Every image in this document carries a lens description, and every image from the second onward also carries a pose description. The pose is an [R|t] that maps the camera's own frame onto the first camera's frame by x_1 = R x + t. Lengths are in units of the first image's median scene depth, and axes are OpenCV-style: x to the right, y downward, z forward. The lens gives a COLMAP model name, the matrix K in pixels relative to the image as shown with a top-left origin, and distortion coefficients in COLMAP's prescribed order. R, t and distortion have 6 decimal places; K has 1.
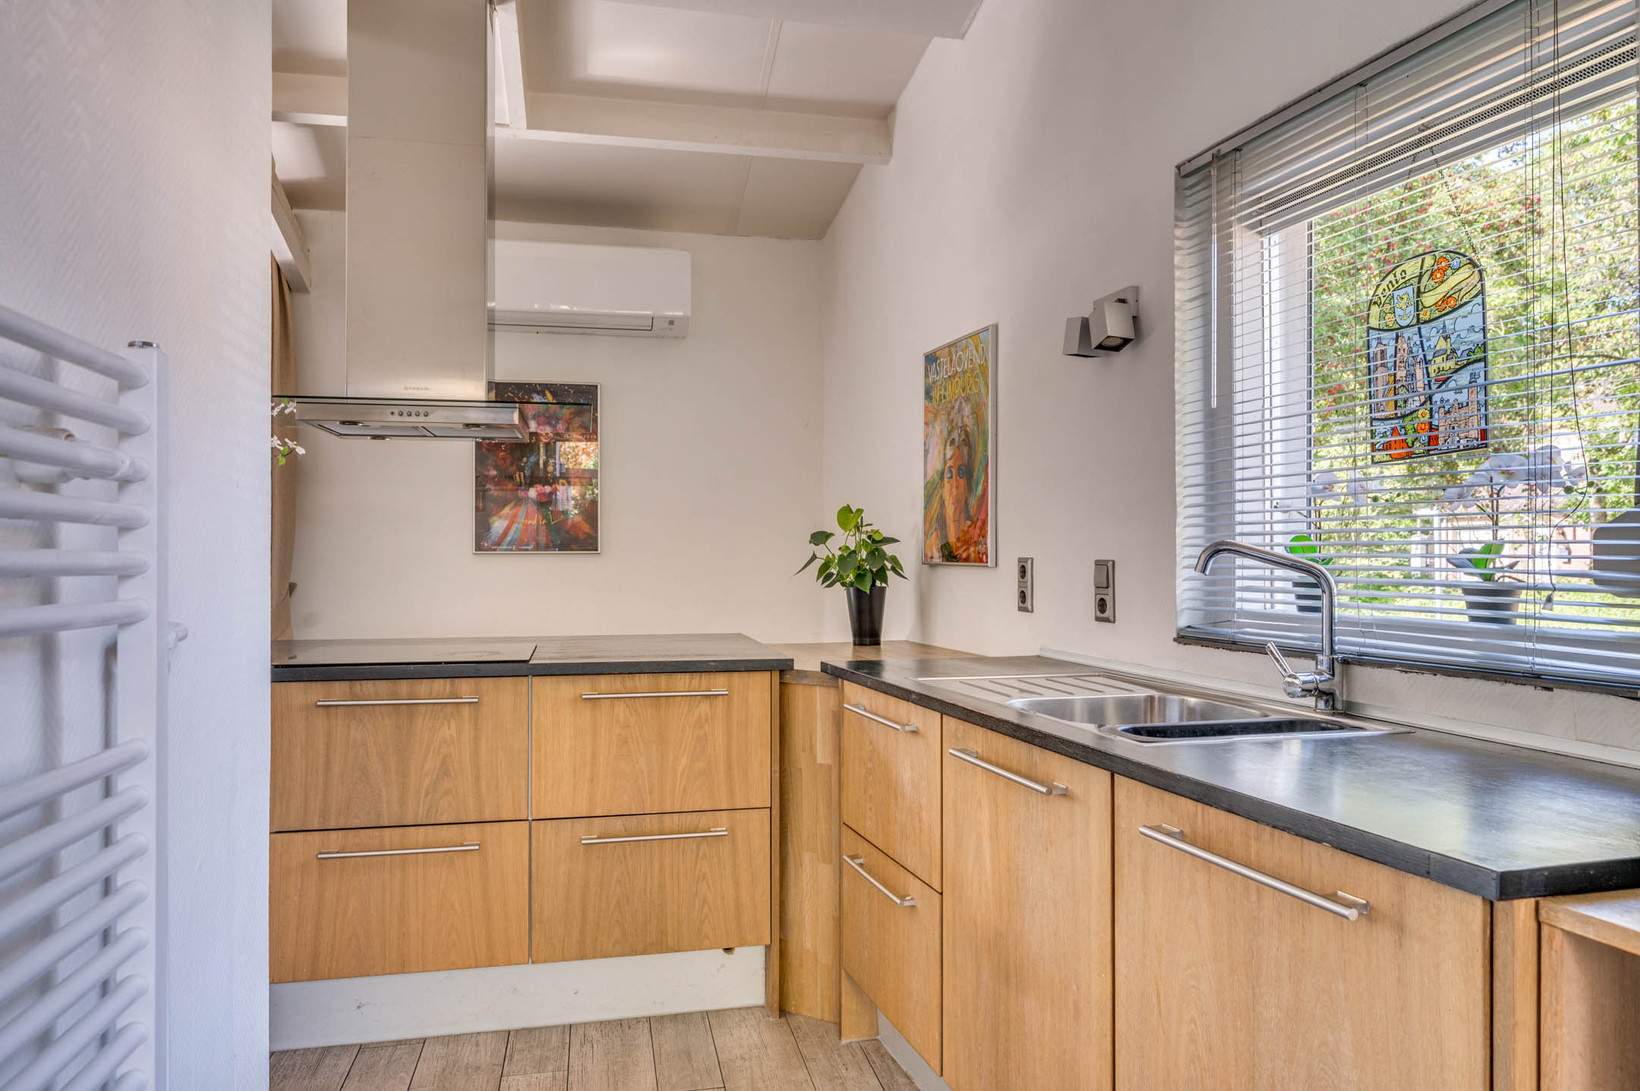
lens RADIAL K [[1102.3, 0, 820.0], [0, 1102.3, 545.5], [0, 0, 1]] dist [-0.000556, -0.000558]
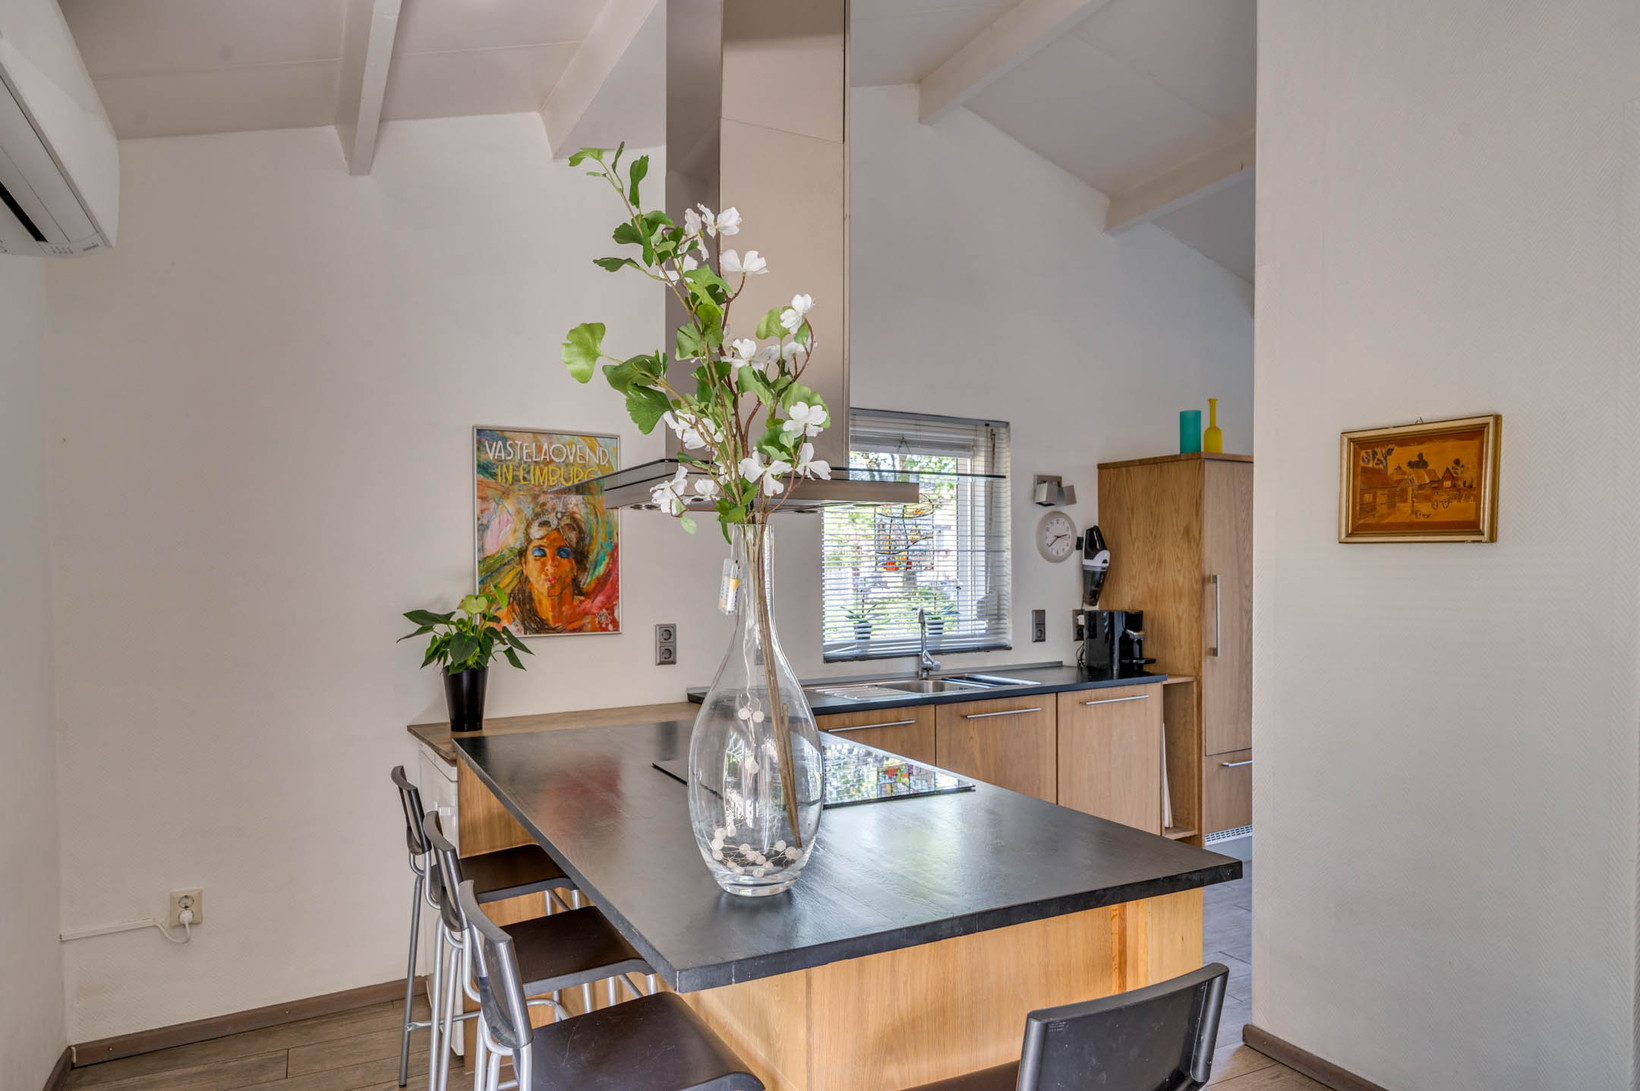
lens RADIAL K [[1032.2, 0, 829.7], [0, 1032.2, 581.6], [0, 0, 1]] dist [-0.007704, -0.001159]
pose [[-0.254606, -0.015713, 0.966917, -1.150175], [-0.000656, 0.999871, 0.016075, -0.065149], [-0.967045, 0.003458, -0.254583, 1.209954]]
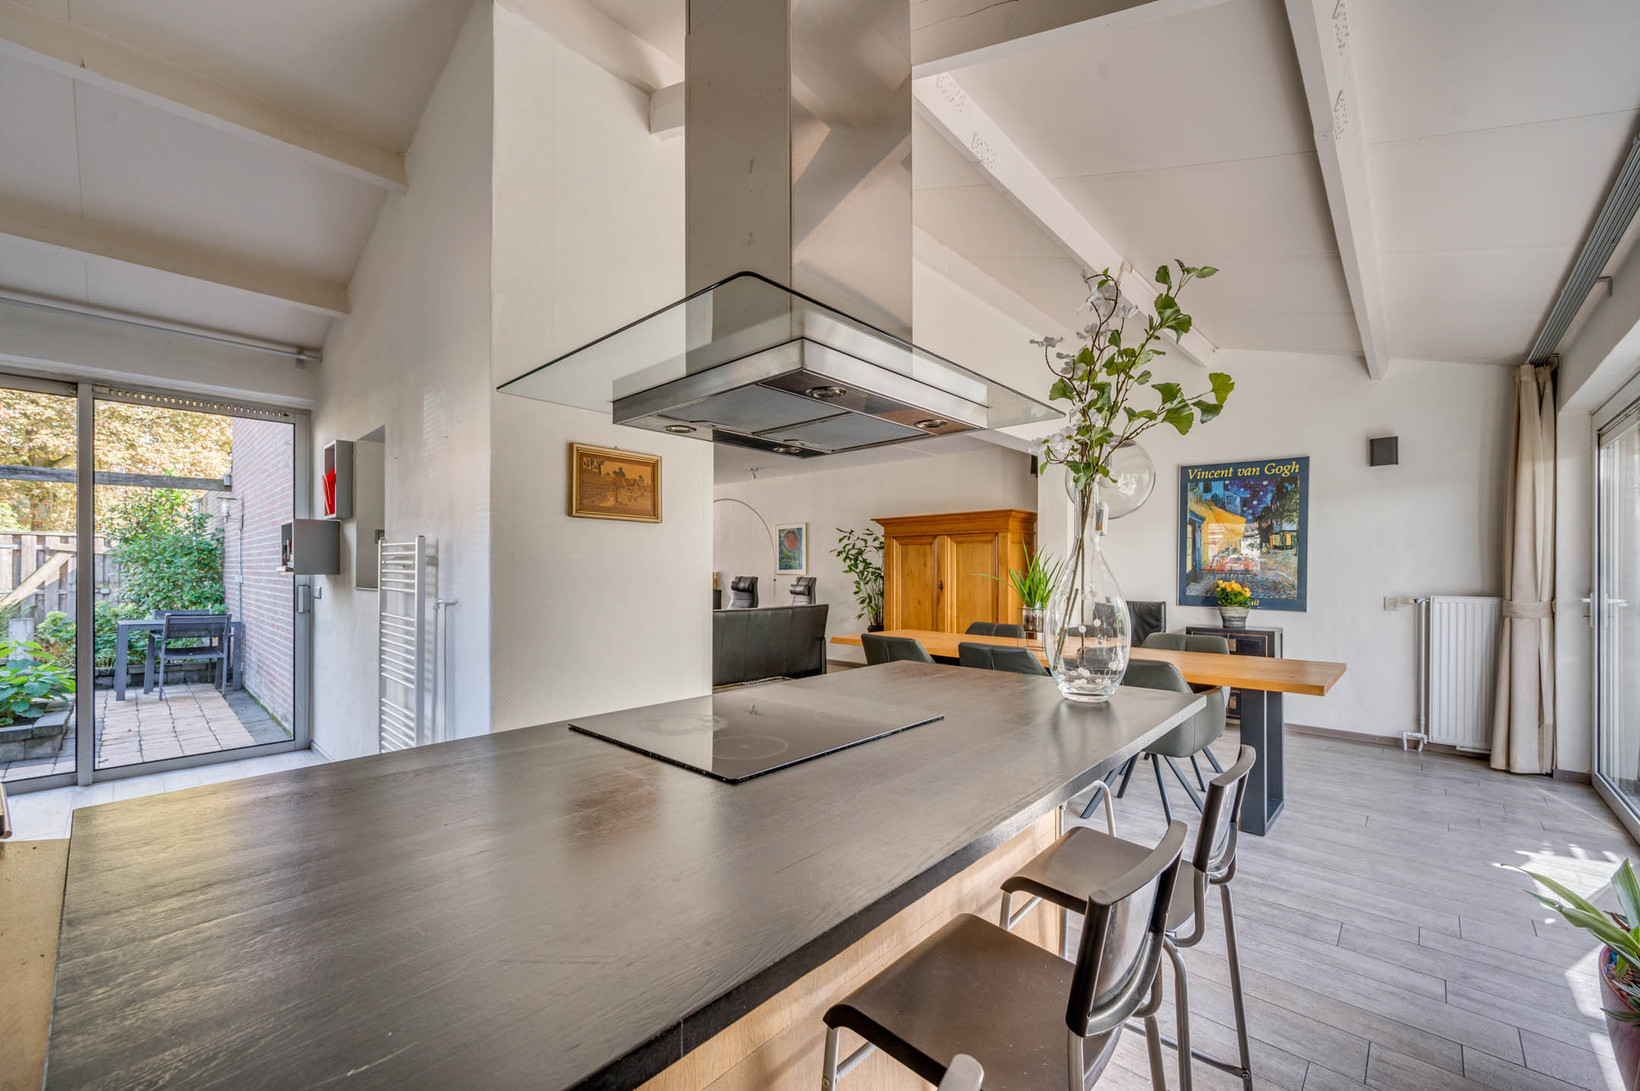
lens RADIAL K [[652.3, 0, 822.9], [0, 652.3, 567.5], [0, 0, 1]] dist [-0.002790, -0.000072]
pose [[-0.810082, -0.002871, -0.586309, -0.124761], [0.001555, 0.999974, -0.007045, -0.009604], [0.586314, -0.006618, -0.810057, 1.436277]]
